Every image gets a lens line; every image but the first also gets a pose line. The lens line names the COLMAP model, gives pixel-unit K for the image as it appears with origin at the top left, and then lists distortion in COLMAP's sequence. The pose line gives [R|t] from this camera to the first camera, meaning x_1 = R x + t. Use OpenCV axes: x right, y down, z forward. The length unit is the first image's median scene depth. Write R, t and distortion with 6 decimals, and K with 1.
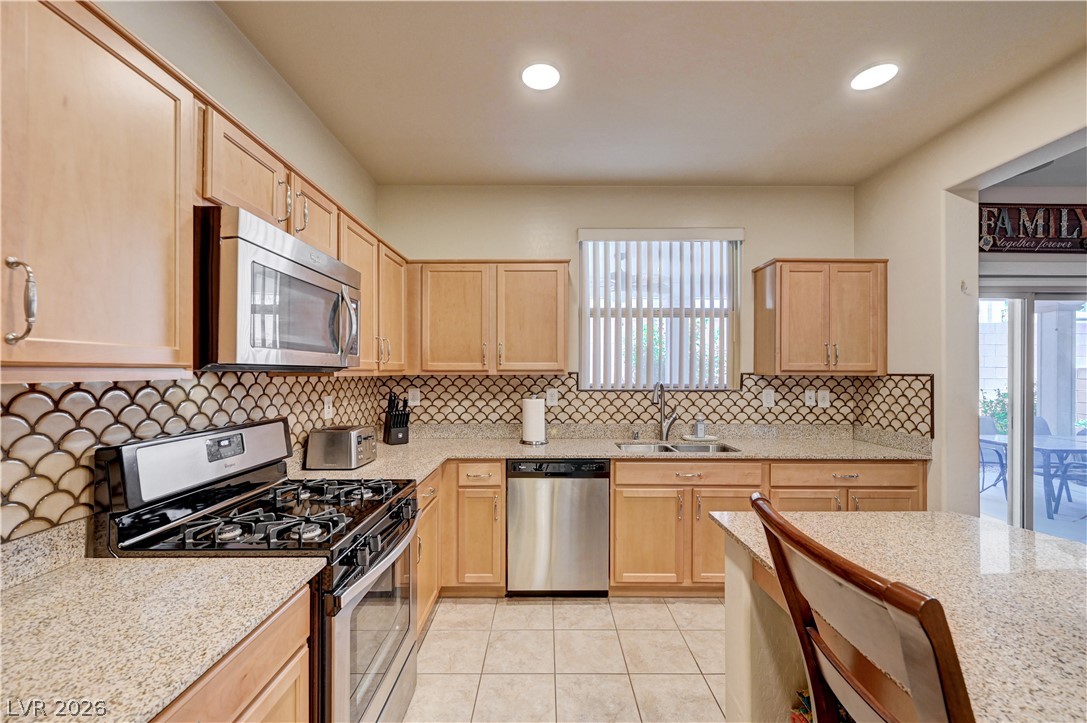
lens RADIAL K [[434.7, 0, 544.7], [0, 434.7, 365.9], [0, 0, 1]] dist [0.001176, 0.000224]
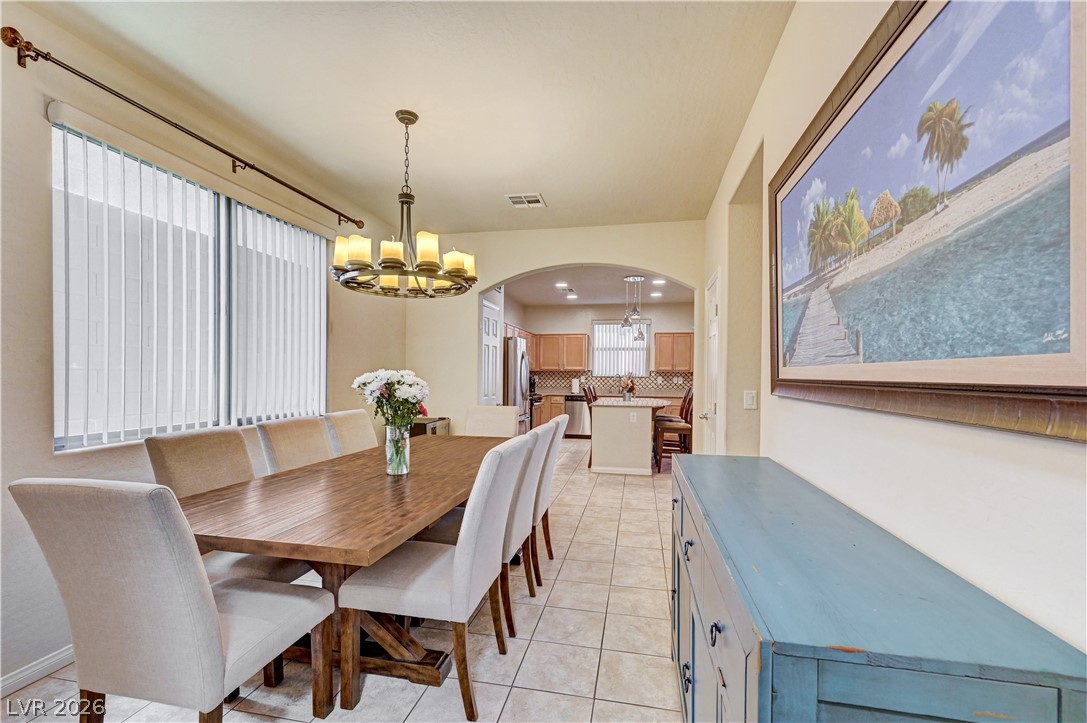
lens RADIAL K [[459.3, 0, 545.3], [0, 459.3, 376.2], [0, 0, 1]] dist [0.000921, 0.000068]
pose [[0.980374, 0.007240, -0.197014, 0.376875], [-0.003860, 0.999839, 0.017539, 0.001202], [0.197109, -0.016434, 0.980244, -2.059746]]
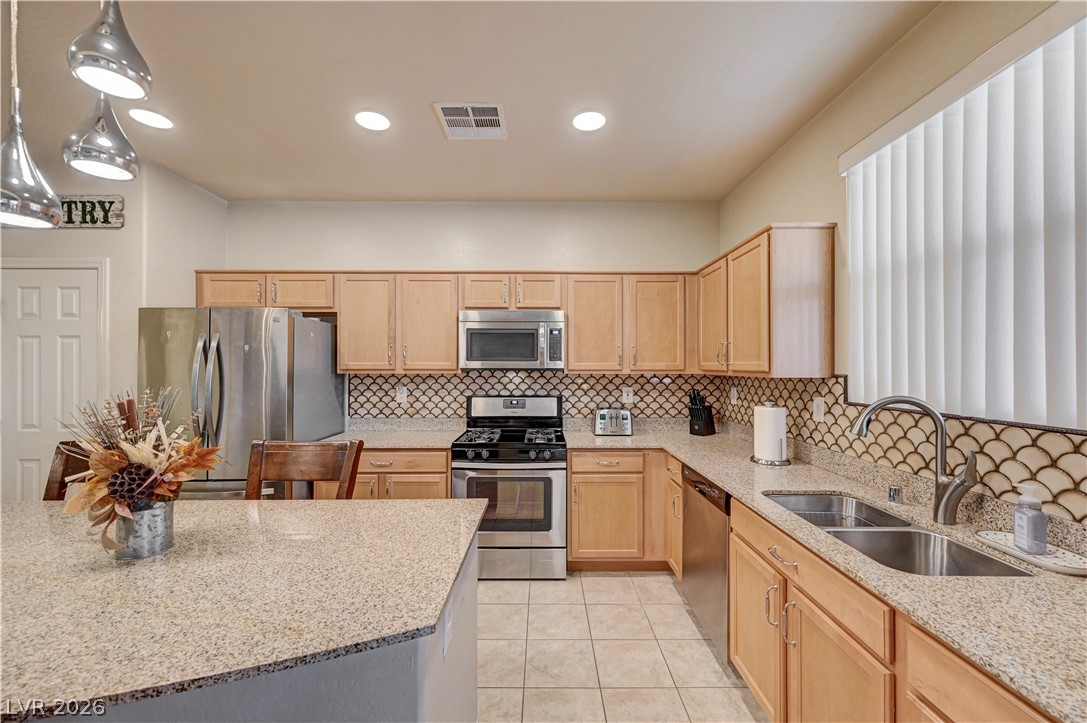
lens RADIAL K [[434.7, 0, 544.7], [0, 434.7, 365.9], [0, 0, 1]] dist [0.001176, 0.000224]
pose [[0.009080, -0.000148, -0.999959, 0.729206], [0.011822, 0.999930, -0.000040, -0.004315], [0.999889, -0.011821, 0.009081, 0.550519]]
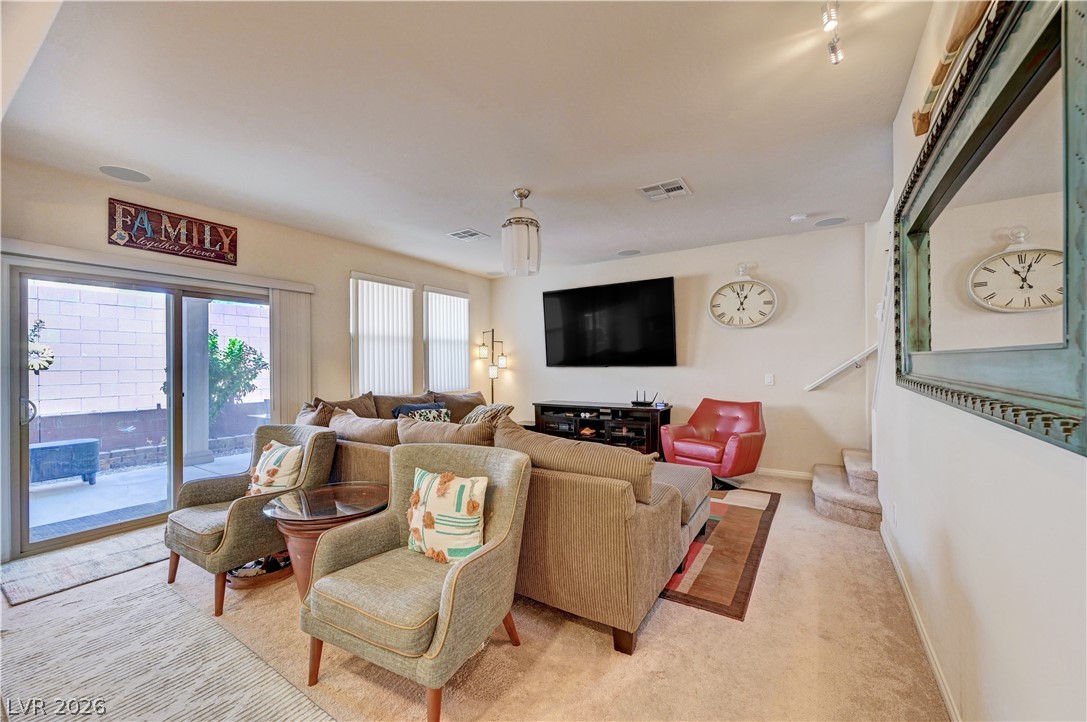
lens RADIAL K [[434.7, 0, 544.7], [0, 434.7, 365.4], [0, 0, 1]] dist [0.001176, 0.000224]
pose [[0.540775, -0.009606, 0.841113, 0.671078], [0.001494, 0.999944, 0.010460, 0.024711], [-0.841166, -0.004400, 0.540759, -0.468658]]
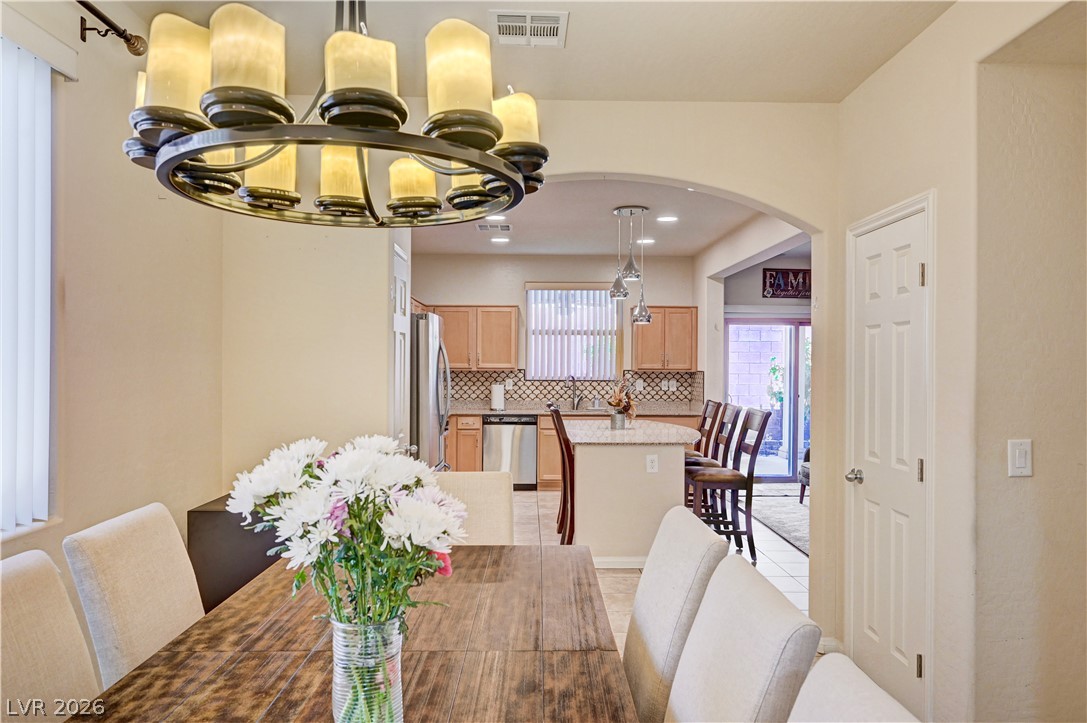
lens RADIAL K [[722.9, 0, 543.5], [0, 722.9, 361.5], [0, 0, 1]] dist [-0.005642, -0.002524]
pose [[0.999698, 0.003359, 0.024346, 0.081360], [-0.003591, 0.999948, 0.009511, -0.041248], [-0.024313, -0.009596, 0.999658, -1.759610]]
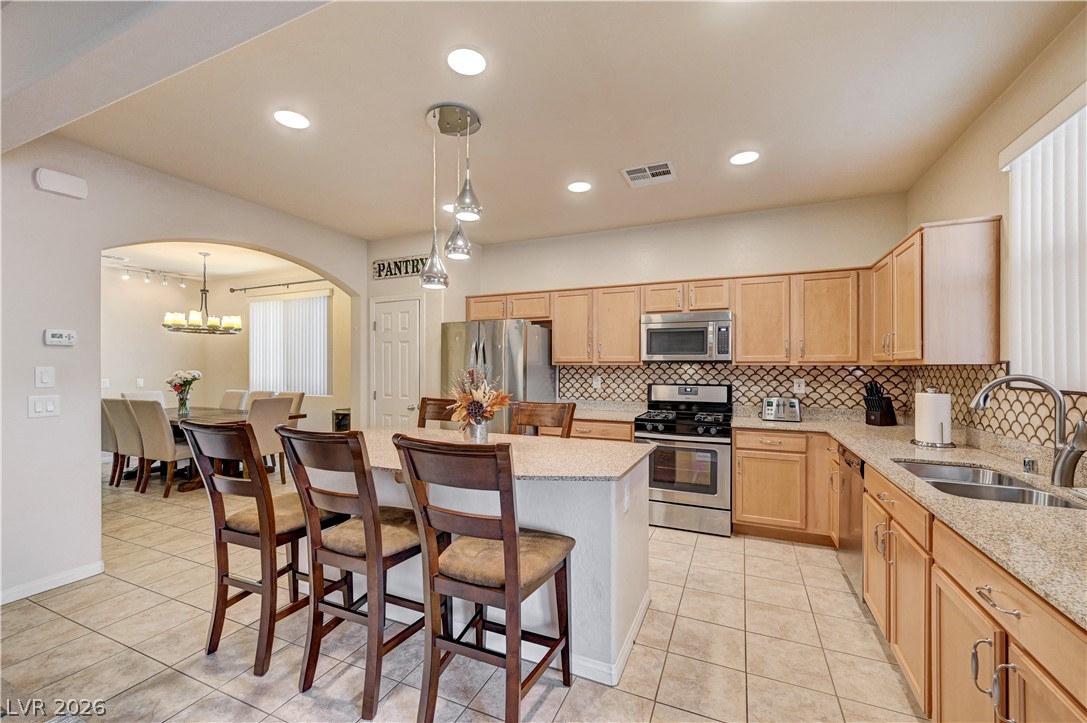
lens RADIAL K [[441.8, 0, 546.2], [0, 441.8, 365.1], [0, 0, 1]] dist [0.002840, 0.000207]
pose [[-0.401749, -0.005210, -0.915735, 1.009824], [0.008803, 0.999916, -0.009551, 0.021610], [0.915708, -0.011898, -0.401669, 0.624979]]
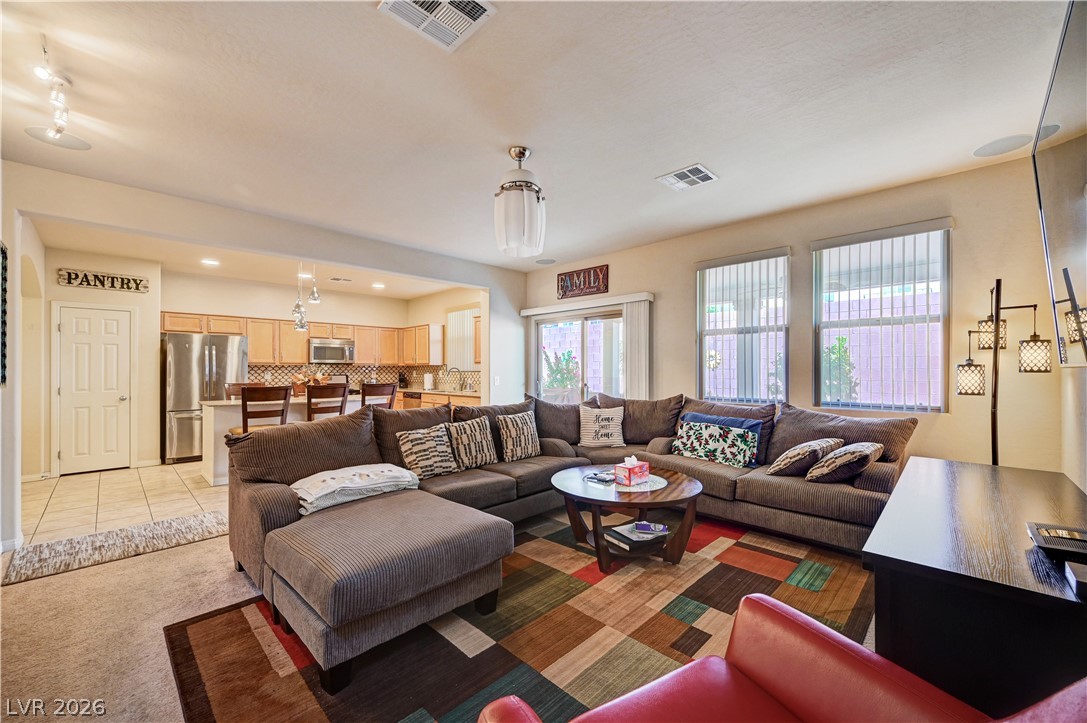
lens RADIAL K [[434.7, 0, 544.7], [0, 434.7, 365.9], [0, 0, 1]] dist [0.001176, 0.000224]
pose [[0.711171, -0.010828, -0.702935, 2.317235], [0.012603, 0.999917, -0.002652, 0.038987], [0.702906, -0.006973, 0.711249, -0.423081]]
